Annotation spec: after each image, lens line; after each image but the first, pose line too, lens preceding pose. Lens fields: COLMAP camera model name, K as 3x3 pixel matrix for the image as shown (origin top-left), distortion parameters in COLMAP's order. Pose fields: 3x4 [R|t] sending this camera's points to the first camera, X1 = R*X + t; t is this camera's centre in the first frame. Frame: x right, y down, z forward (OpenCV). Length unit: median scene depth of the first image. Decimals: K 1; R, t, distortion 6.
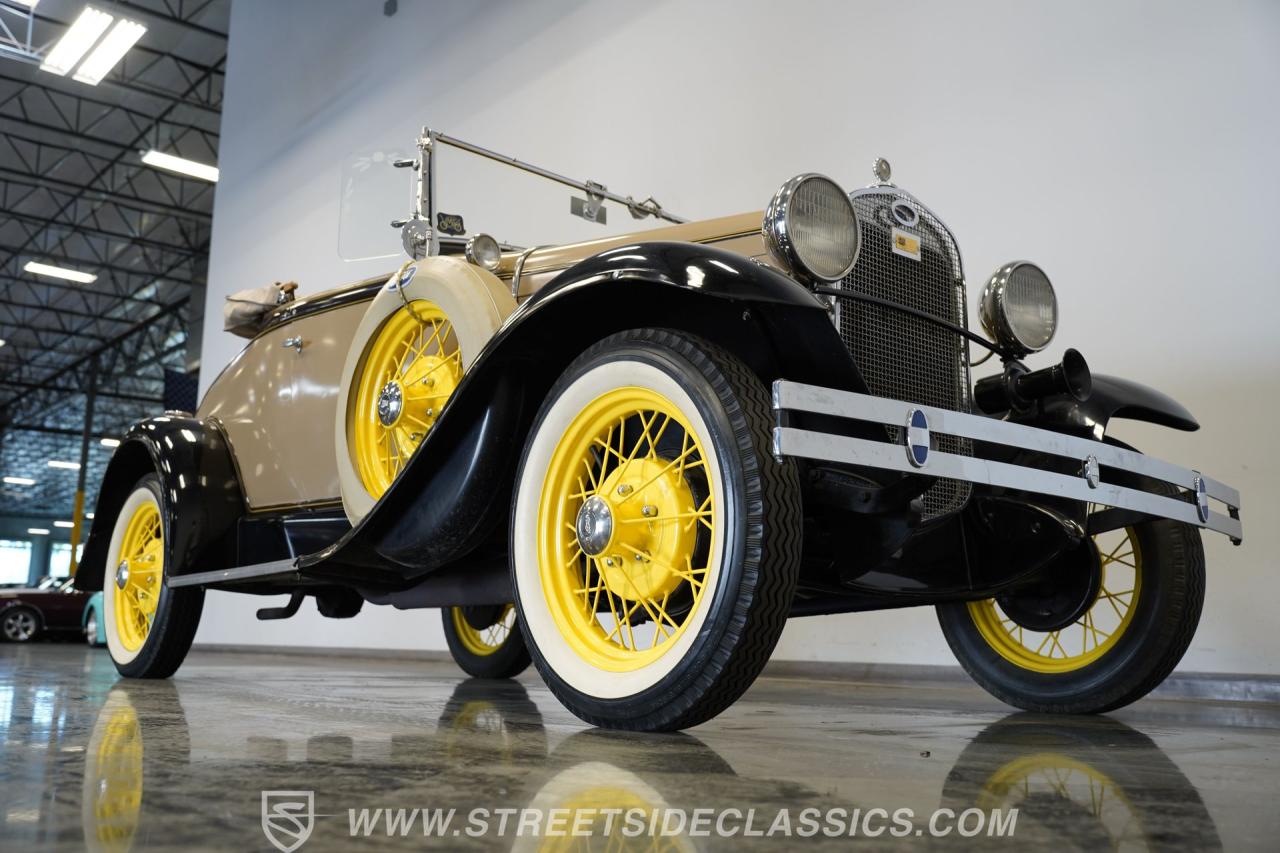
lens RADIAL K [[1189.7, 0, 640.0], [0, 1189.7, 426.5], [0, 0, 1]] dist [0.015827, 0.033599]
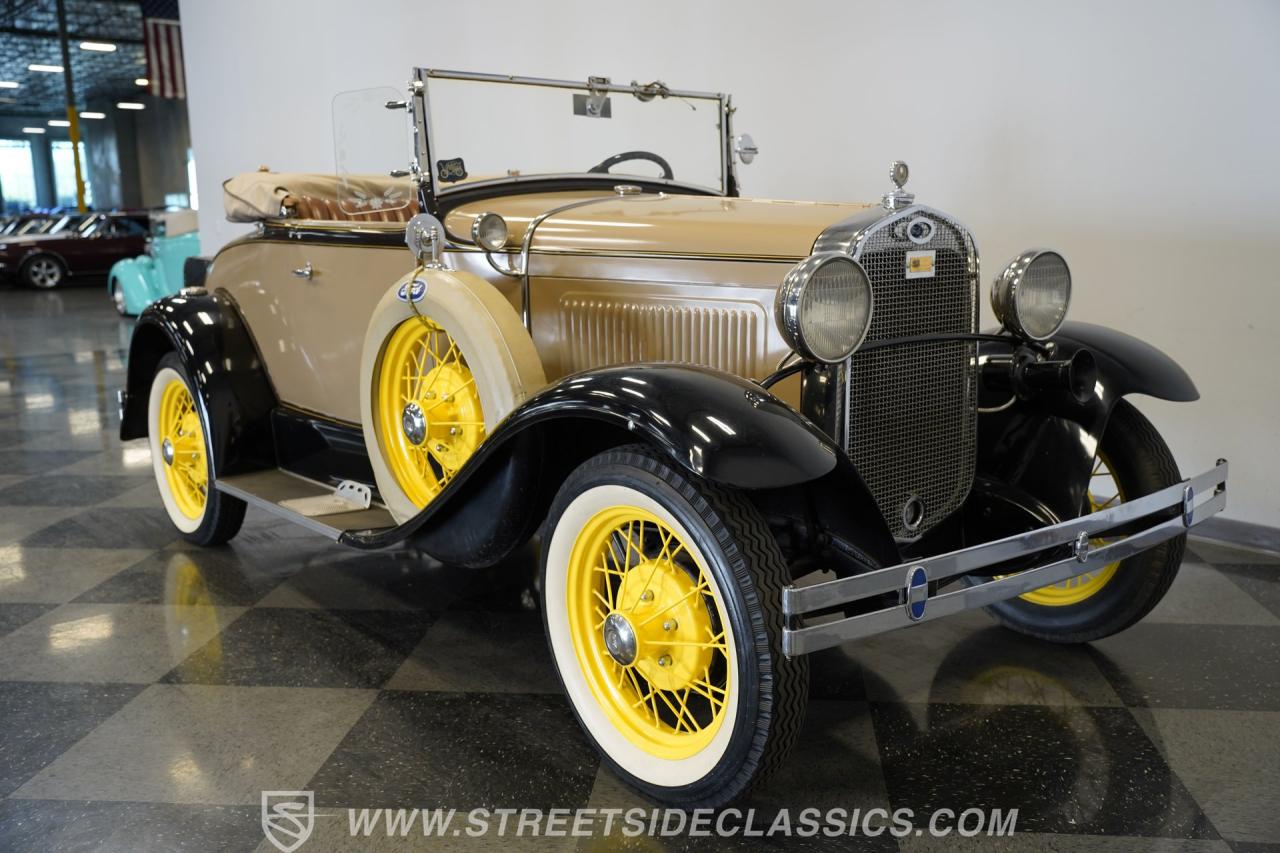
lens RADIAL K [[1189.7, 0, 640.0], [0, 1189.7, 426.5], [0, 0, 1]] dist [0.015827, 0.033599]
pose [[0.999325, -0.032683, -0.016755, 0.002737], [0.036481, 0.936021, 0.350047, -0.275302], [0.004242, -0.350422, 0.936582, 0.021065]]
